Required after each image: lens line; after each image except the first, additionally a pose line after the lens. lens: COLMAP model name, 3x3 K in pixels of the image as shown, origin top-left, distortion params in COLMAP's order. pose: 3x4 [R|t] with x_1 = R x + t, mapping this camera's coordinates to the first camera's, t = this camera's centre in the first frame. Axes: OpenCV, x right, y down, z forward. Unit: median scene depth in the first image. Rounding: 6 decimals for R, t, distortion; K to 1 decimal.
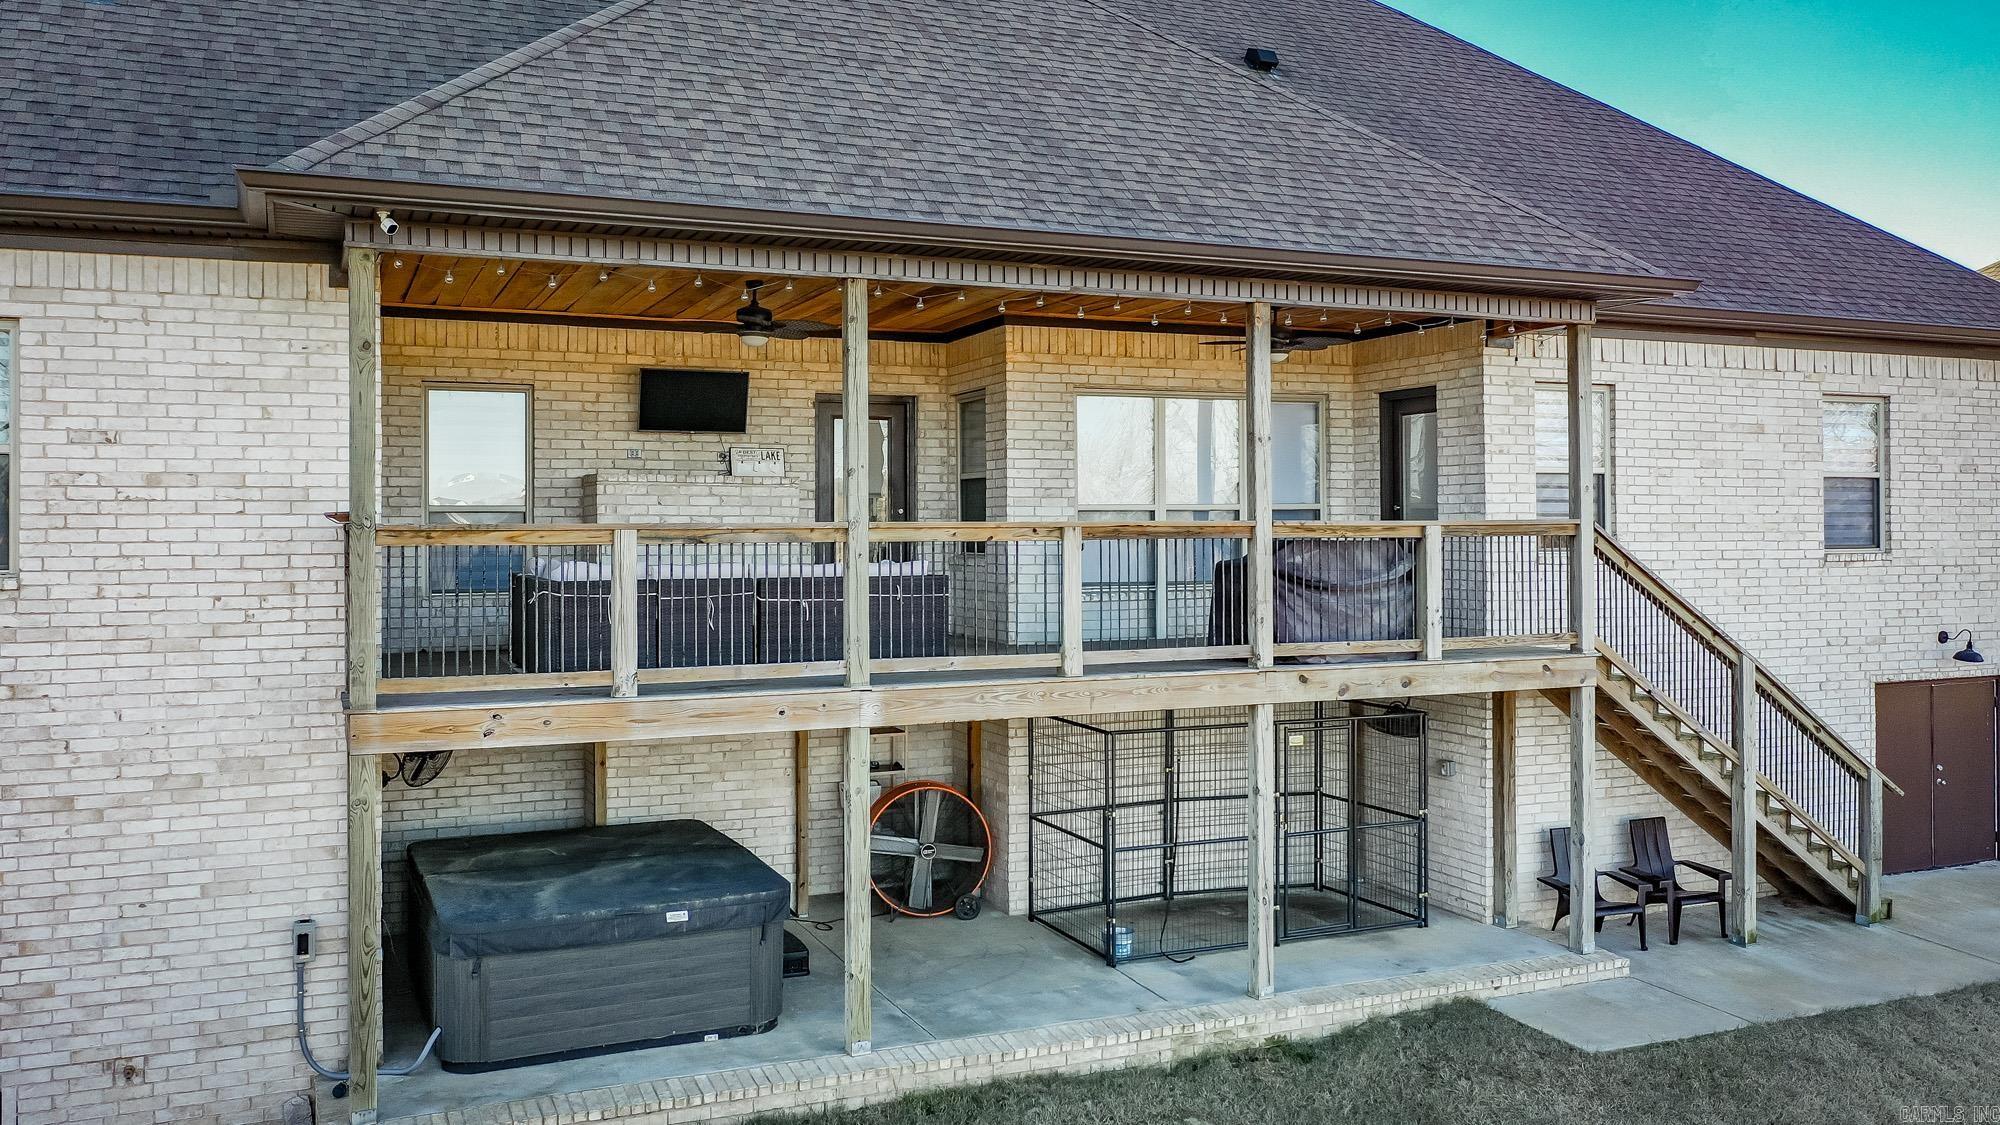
lens RADIAL K [[1604.5, 0, 995.3], [0, 1604.5, 526.4], [0, 0, 1]] dist [-0.002170, -0.001890]
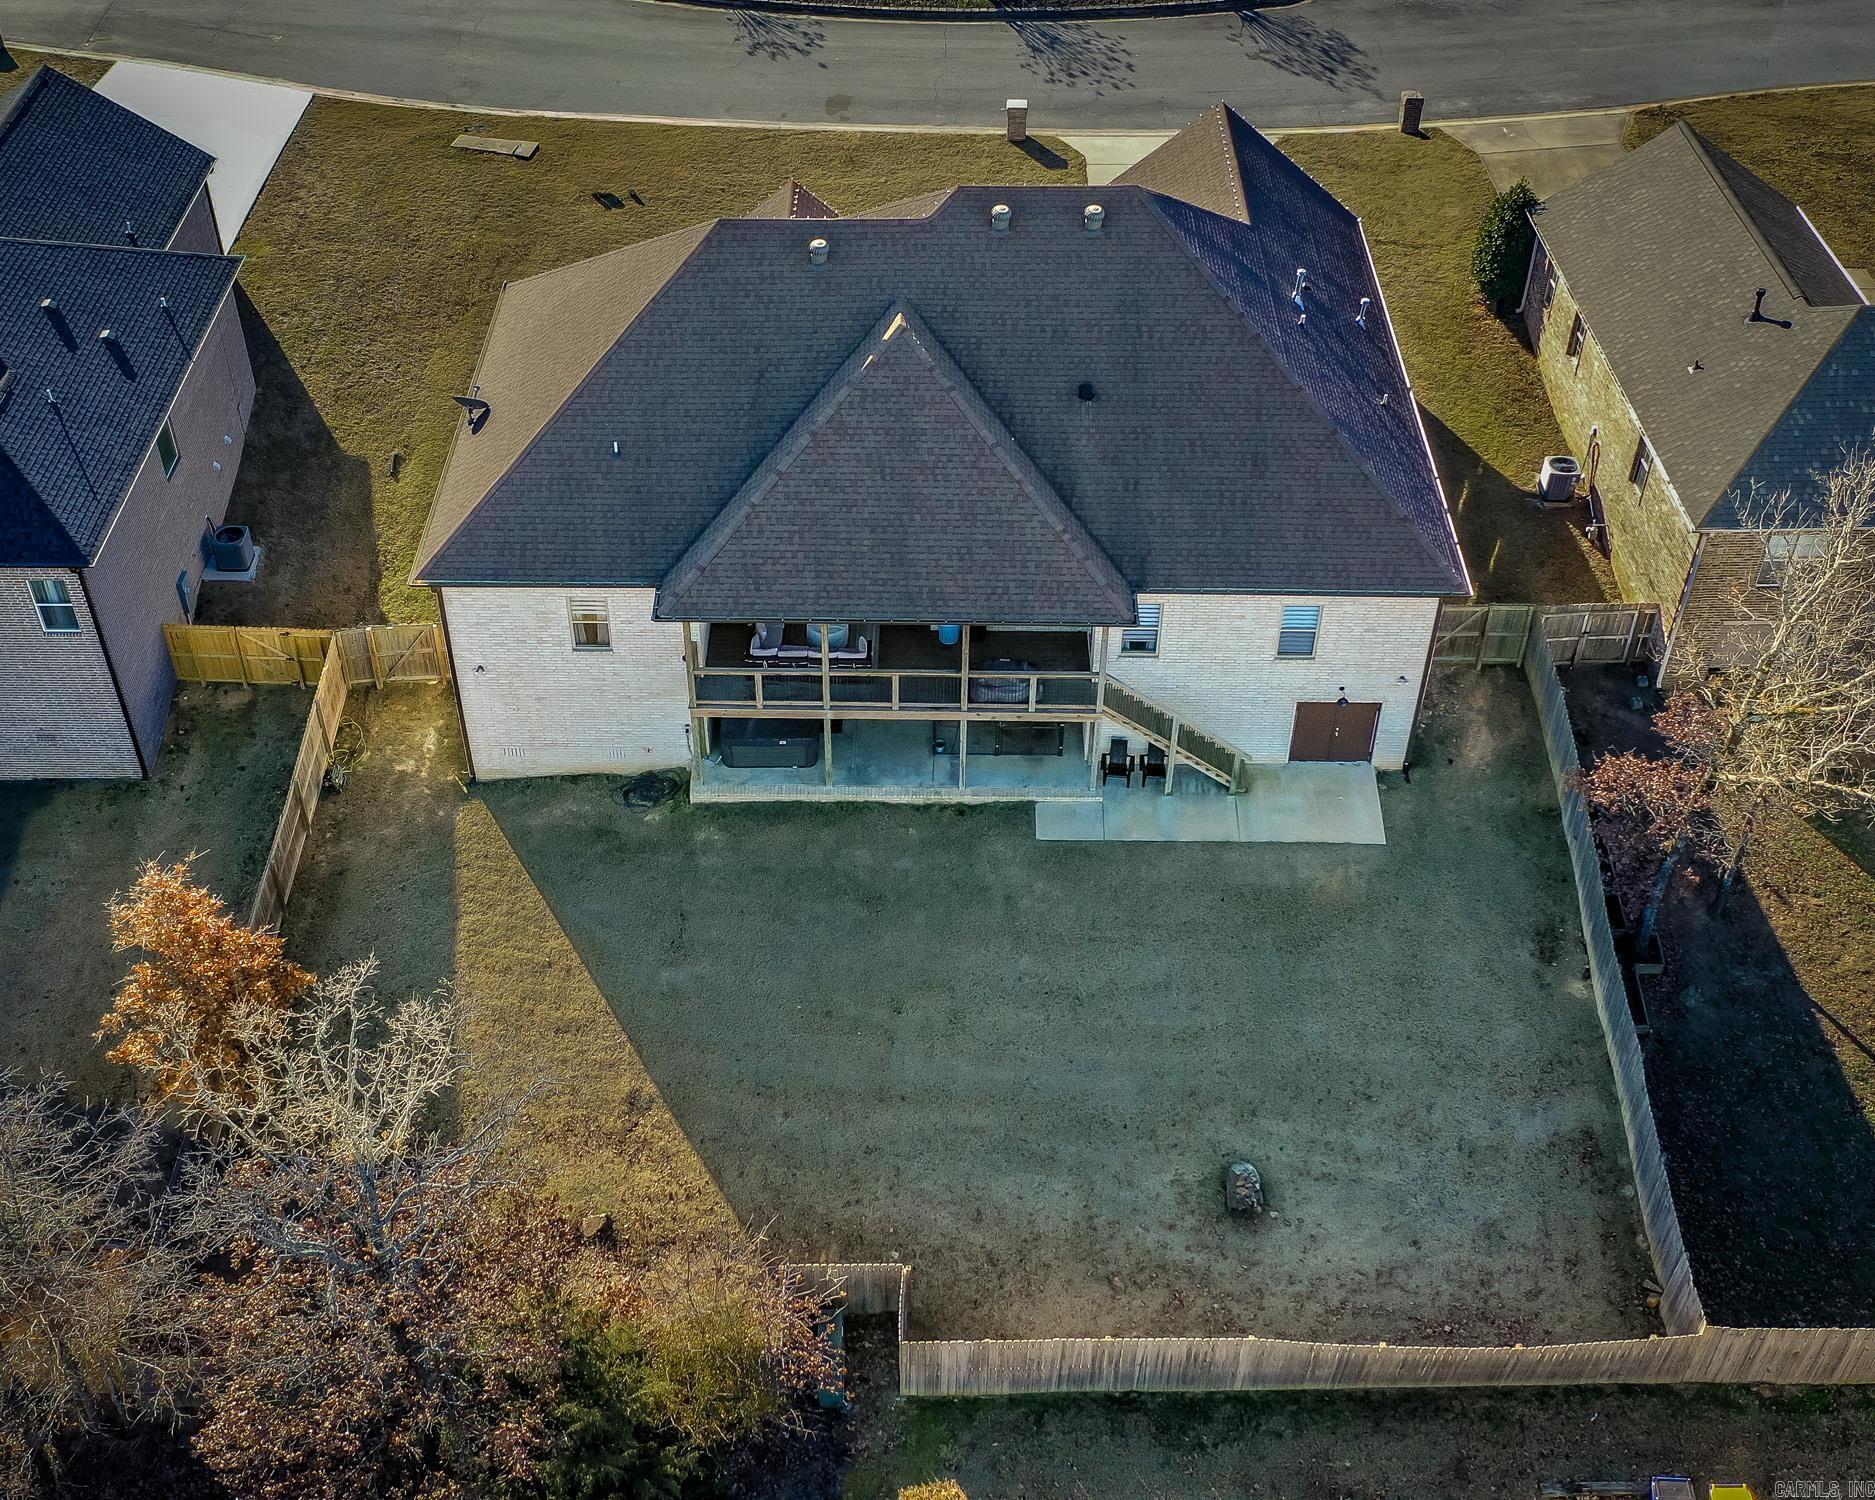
lens RADIAL K [[2123.0, 0, 875.3], [0, 2123.0, 747.8], [0, 0, 1]] dist [-0.004437, 0.011764]
pose [[0.908580, 0.278168, -0.311616, 1.127084], [0.003724, 0.740584, 0.671953, -2.248414], [0.417694, -0.611684, 0.671844, -1.607295]]
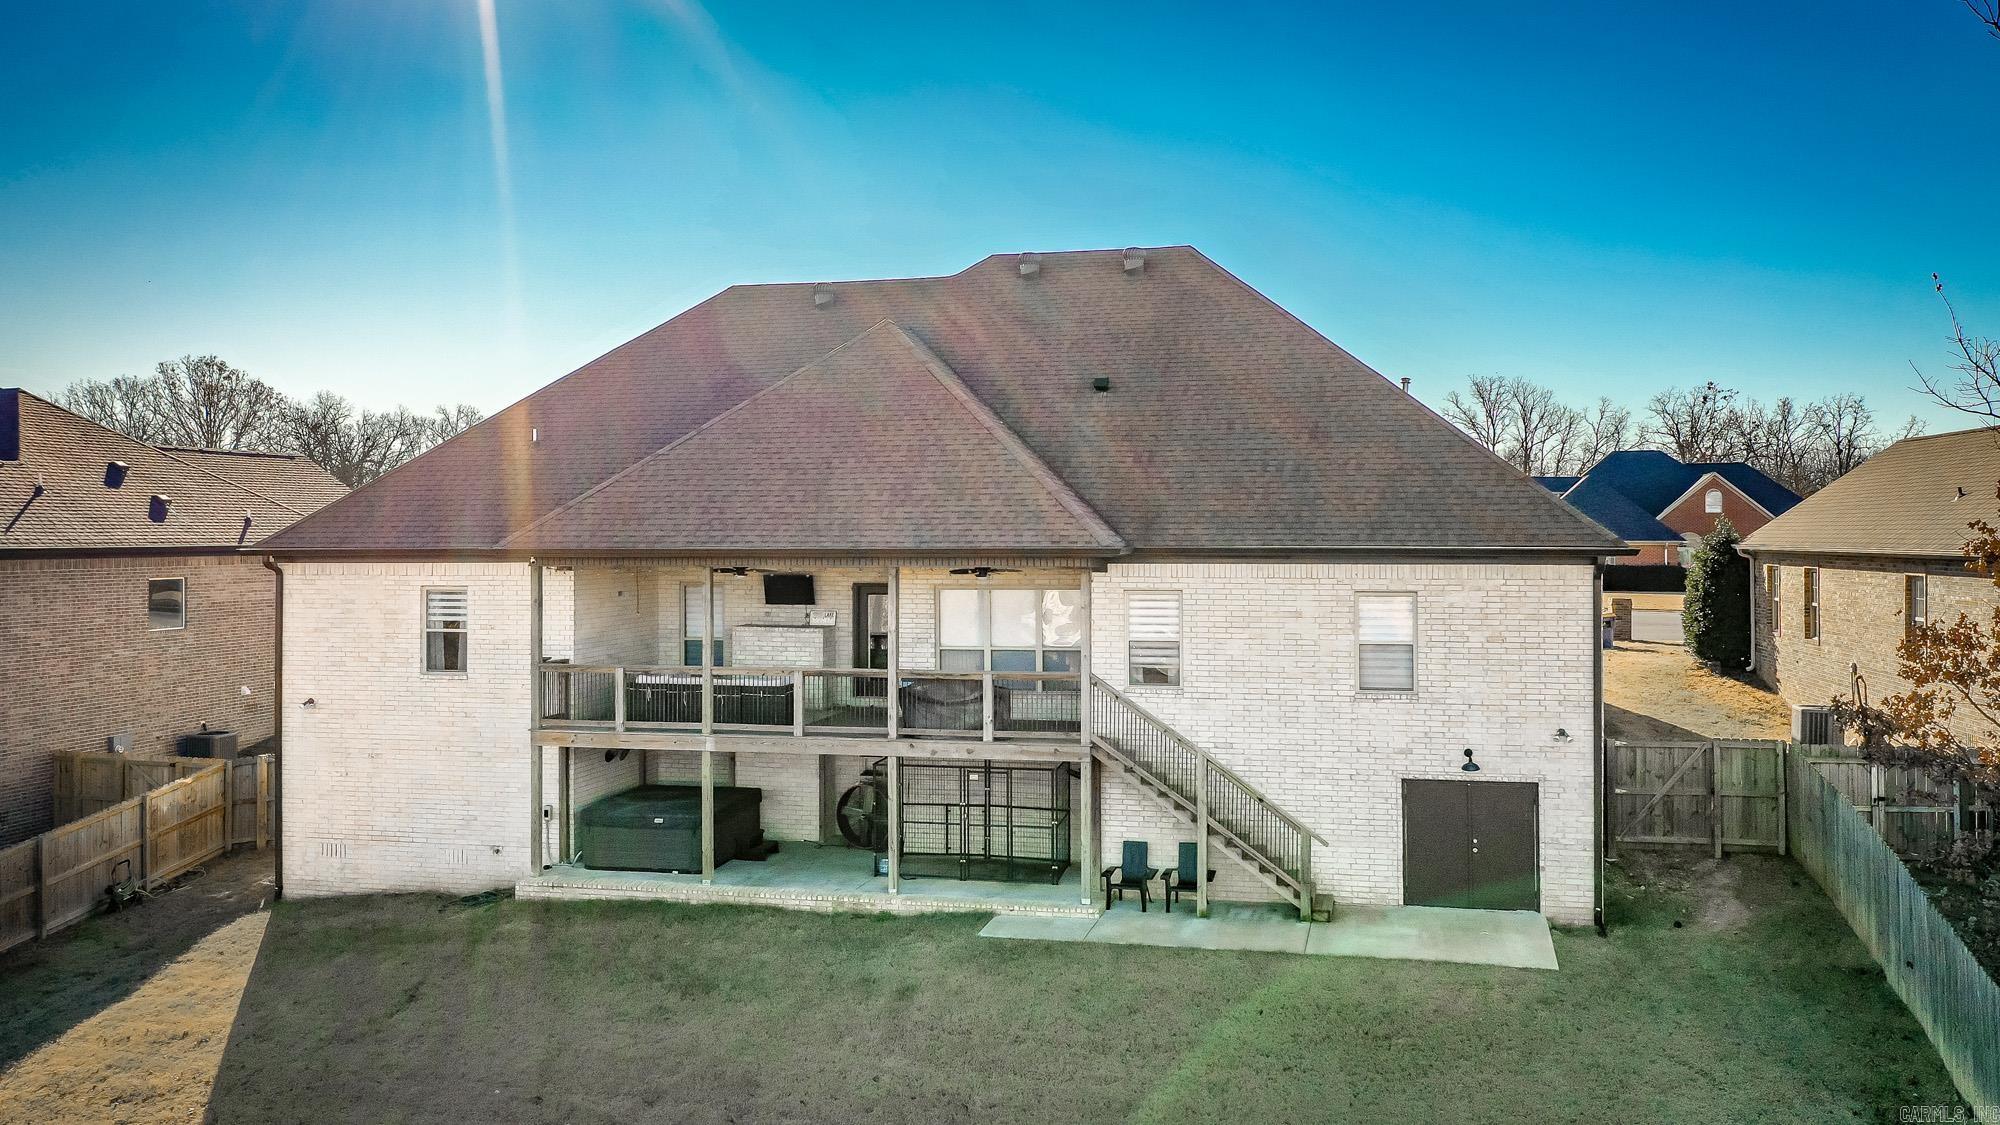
lens RADIAL K [[1604.5, 0, 995.3], [0, 1604.5, 526.4], [0, 0, 1]] dist [-0.002170, -0.001890]
pose [[0.802092, -0.001661, -0.597198, 1.334508], [0.000415, 0.999997, -0.002223, -0.162930], [0.597200, 0.001536, 0.802091, -0.538961]]
